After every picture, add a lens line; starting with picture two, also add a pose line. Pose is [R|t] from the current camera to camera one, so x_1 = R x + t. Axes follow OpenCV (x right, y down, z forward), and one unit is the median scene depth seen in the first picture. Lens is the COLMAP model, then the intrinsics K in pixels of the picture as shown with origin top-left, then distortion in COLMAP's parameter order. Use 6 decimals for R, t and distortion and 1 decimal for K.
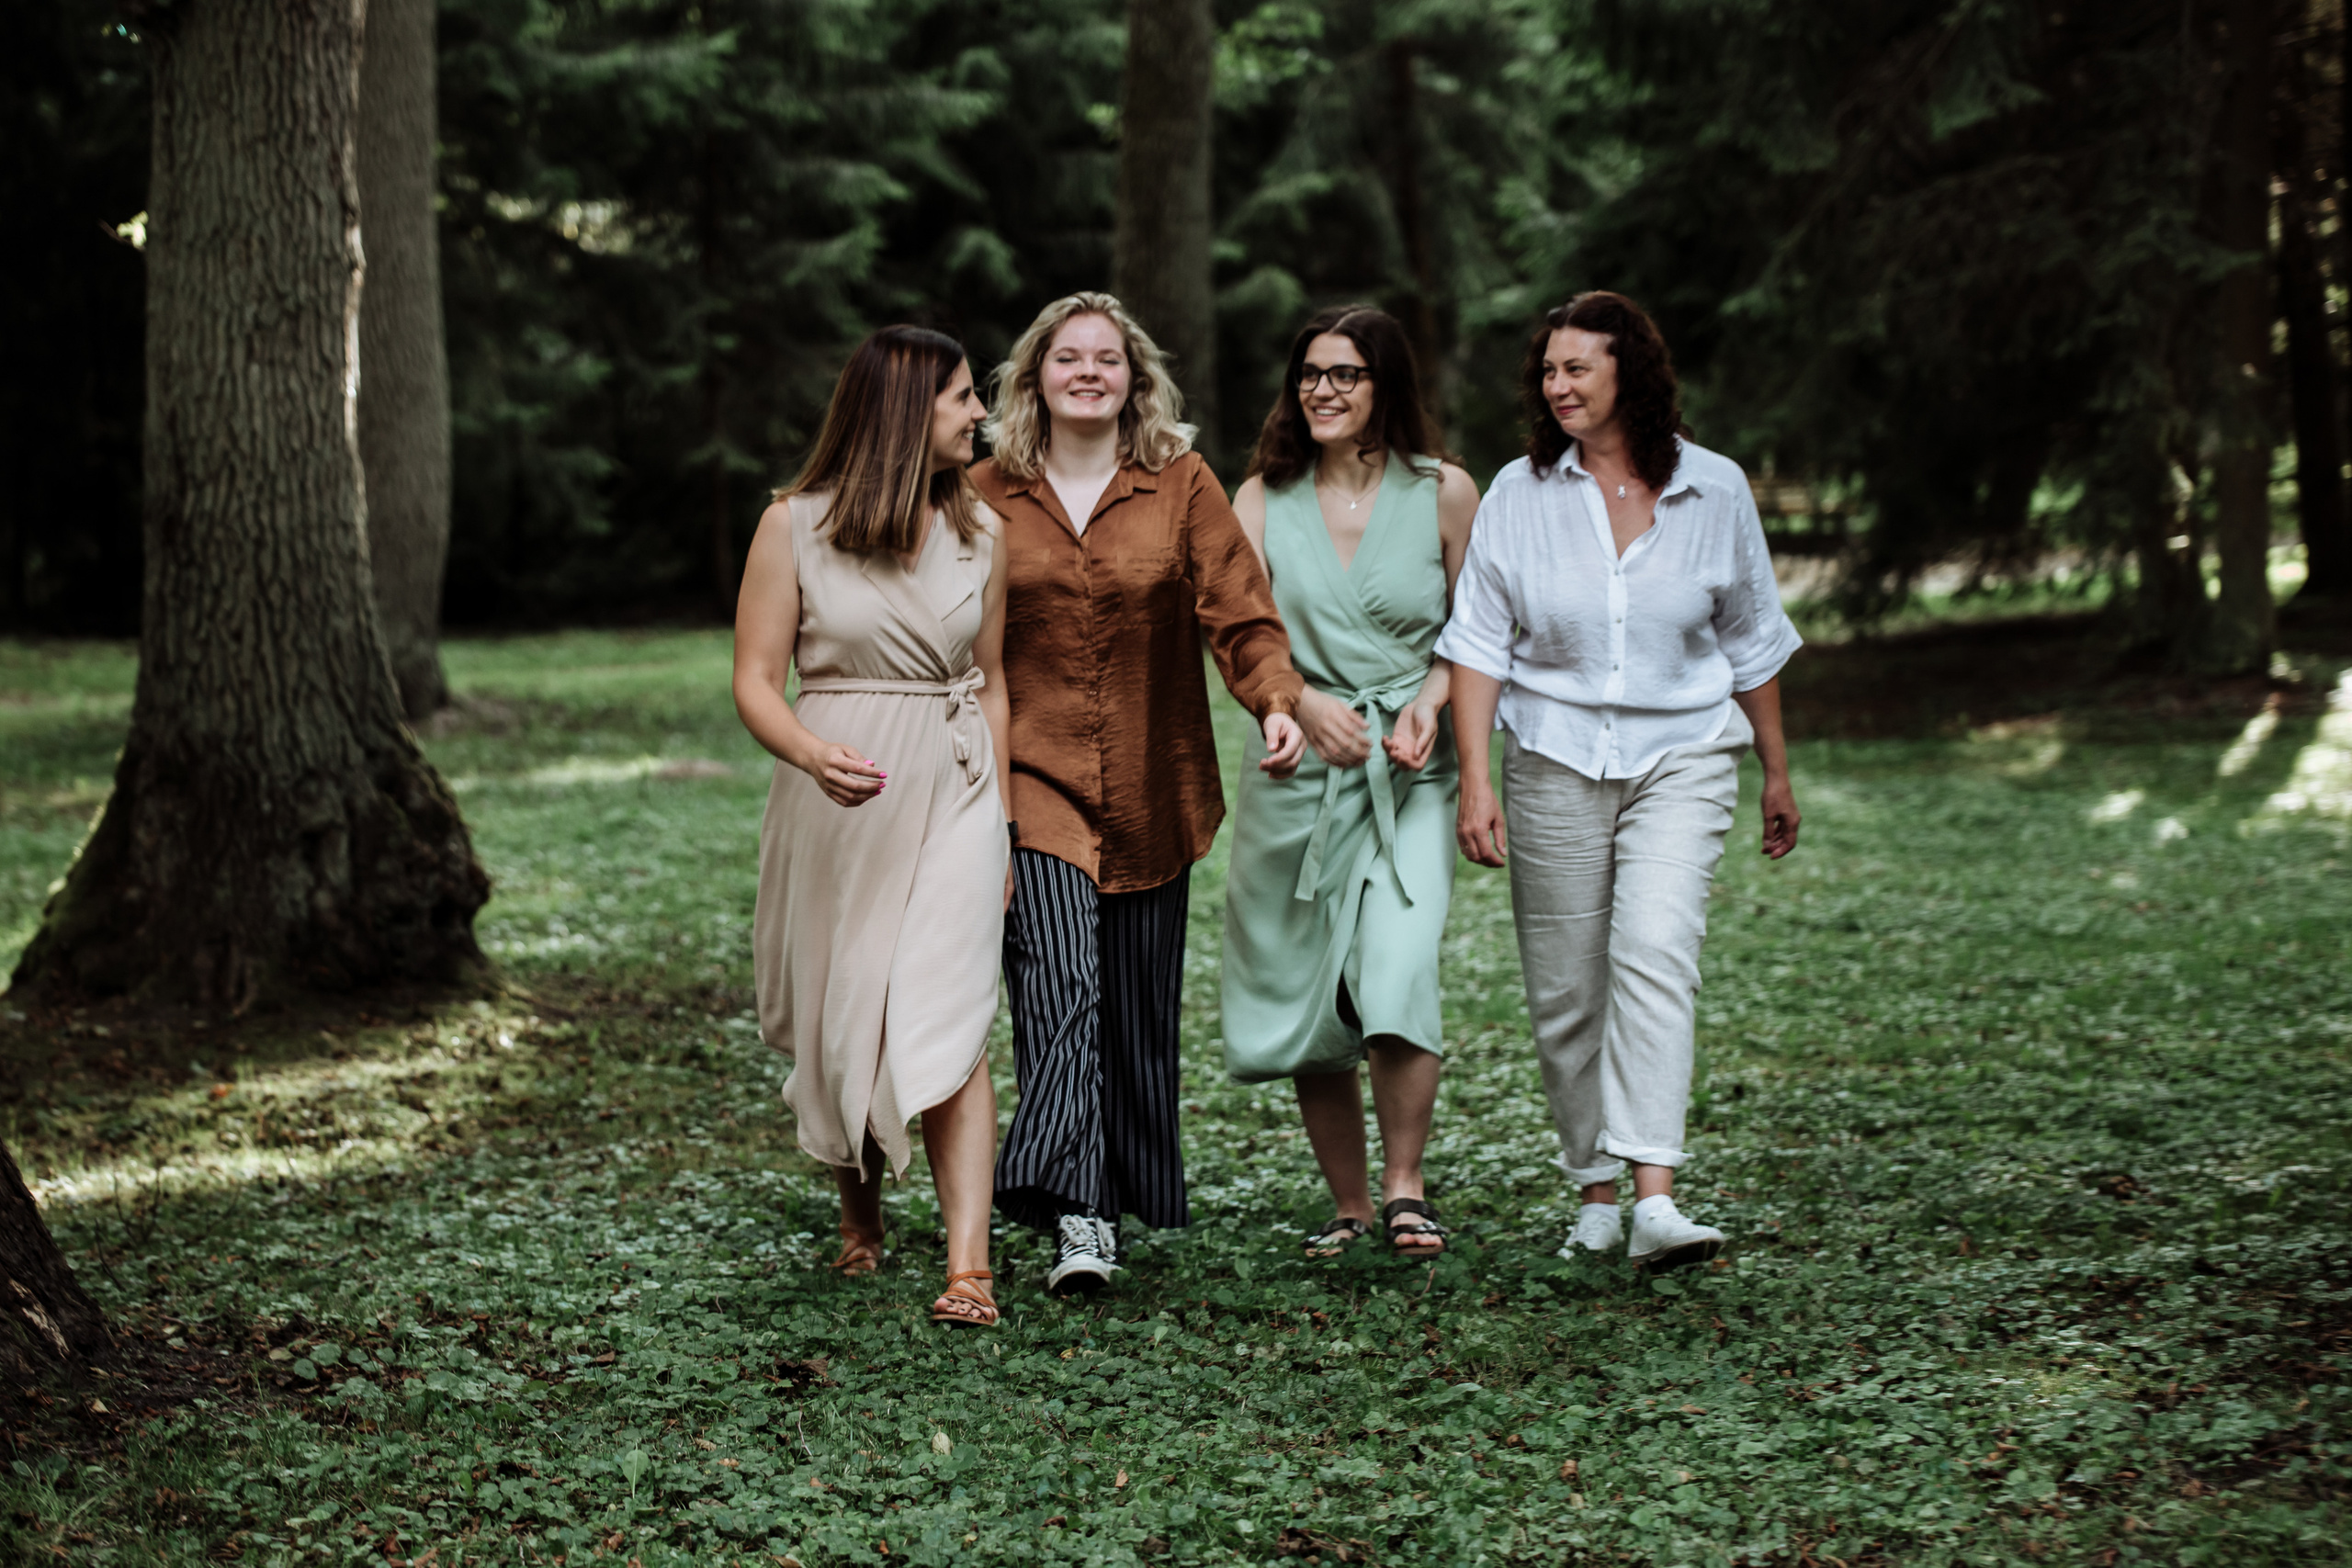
lens RADIAL K [[5837.8, 0, 1060.2], [0, 5837.8, 820.9], [0, 0, 1]] dist [-0.009262, 0.815205]
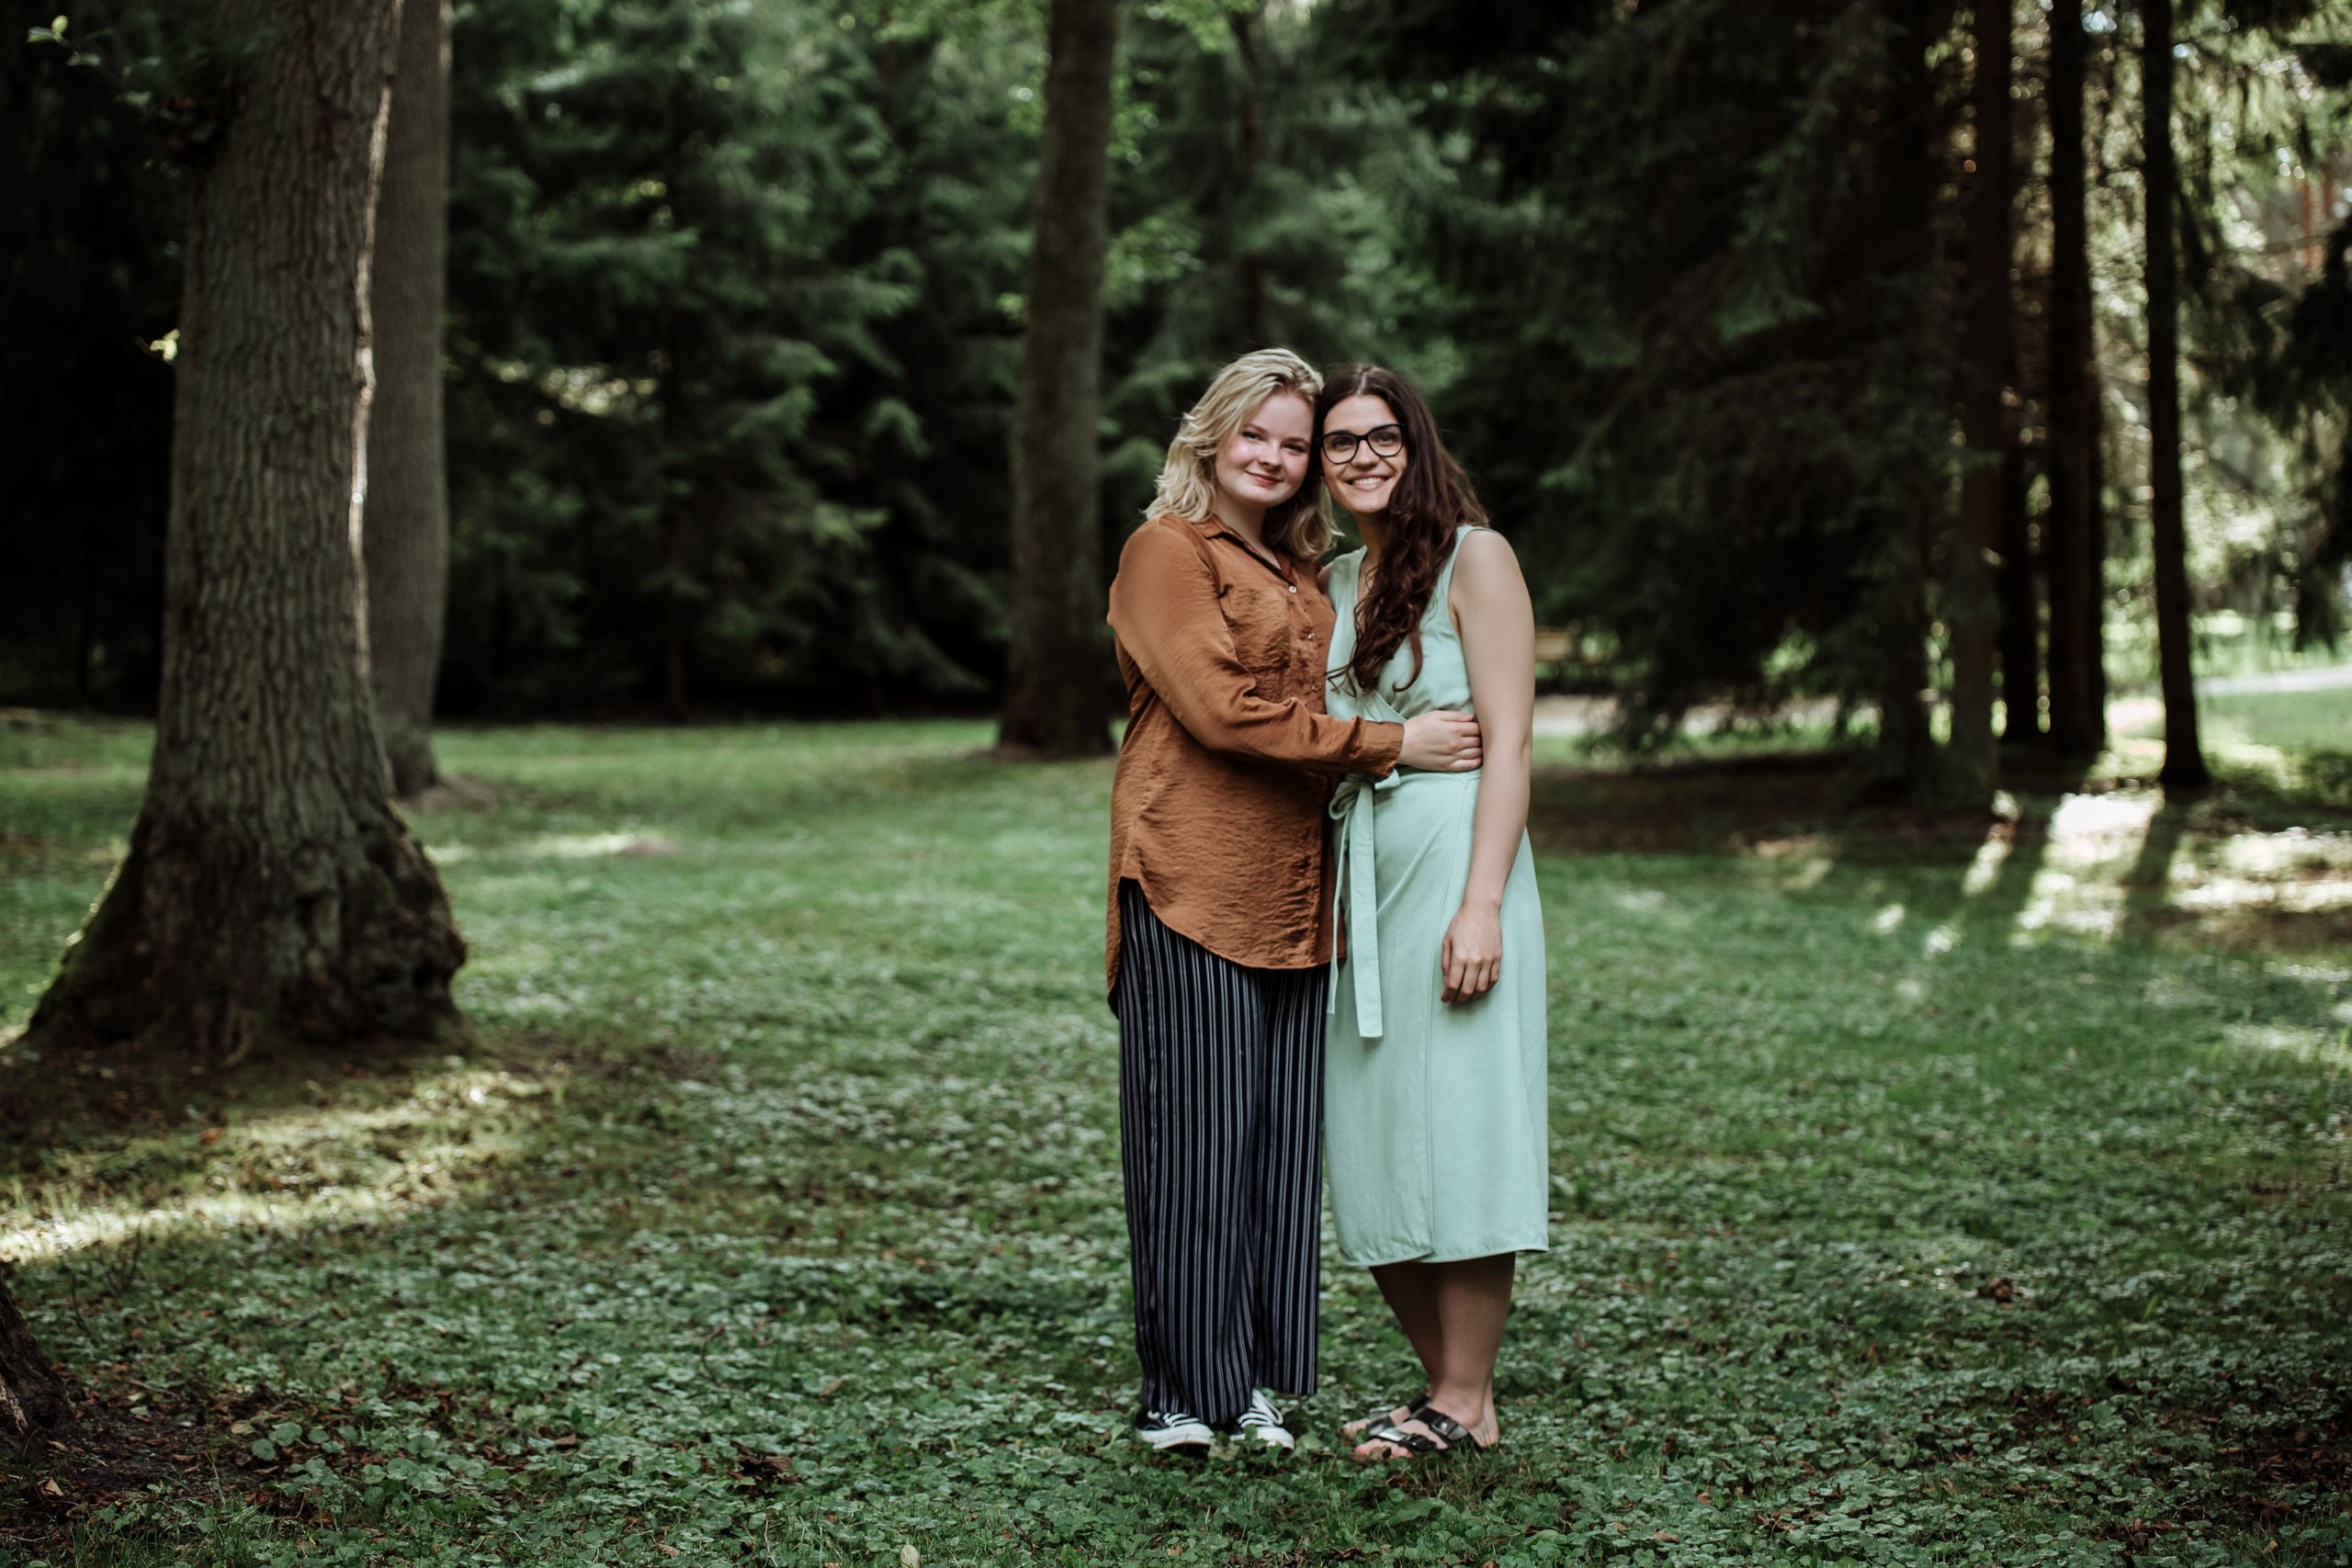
lens RADIAL K [[4830.3, 0, 1108.7], [0, 4830.3, 782.1], [0, 0, 1]] dist [-0.092375, 0.053576]
pose [[0.998901, 0.032624, 0.033645, -0.009899], [-0.031797, 0.999186, -0.024844, -0.002241], [-0.034428, 0.023747, 0.999125, 0.101079]]
